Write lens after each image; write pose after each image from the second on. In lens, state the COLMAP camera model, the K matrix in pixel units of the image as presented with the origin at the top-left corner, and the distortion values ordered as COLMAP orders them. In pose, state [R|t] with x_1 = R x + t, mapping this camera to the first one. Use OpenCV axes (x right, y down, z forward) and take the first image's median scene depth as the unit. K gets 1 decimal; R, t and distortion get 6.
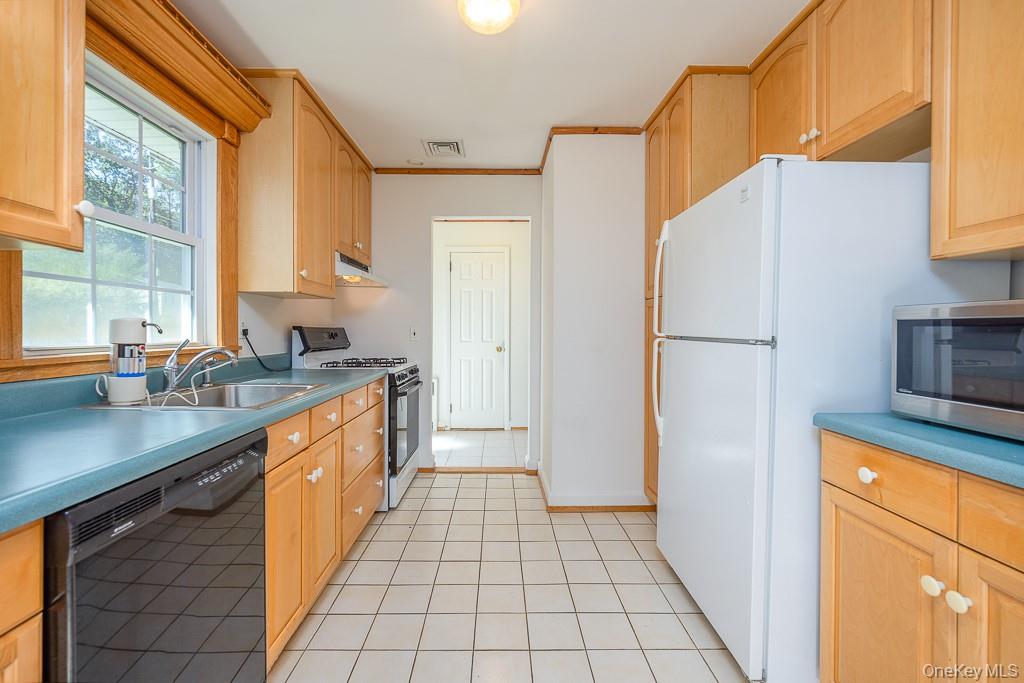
lens RADIAL K [[435.9, 0, 503.8], [0, 435.9, 336.2], [0, 0, 1]] dist [-0.000411, 0.000341]
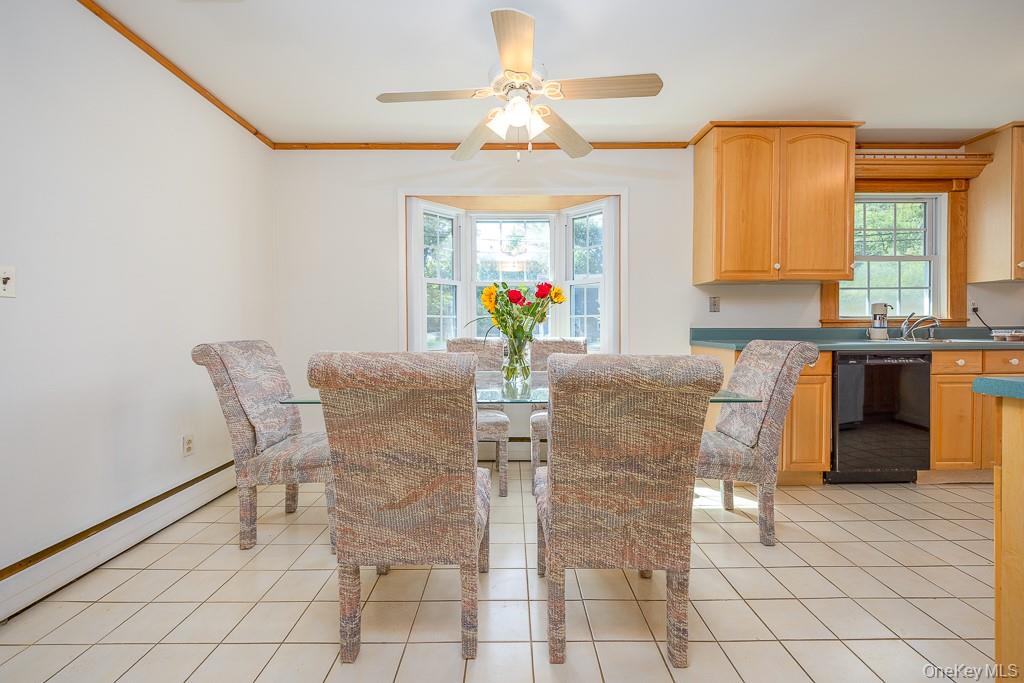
lens RADIAL K [[405.7, 0, 510.5], [0, 405.7, 336.1], [0, 0, 1]] dist [0.000995, 0.000248]
pose [[-0.006639, 0.009988, -0.999928, 1.126272], [-0.003738, 0.999943, 0.010013, 0.101967], [0.999971, 0.003804, -0.006601, -0.808922]]
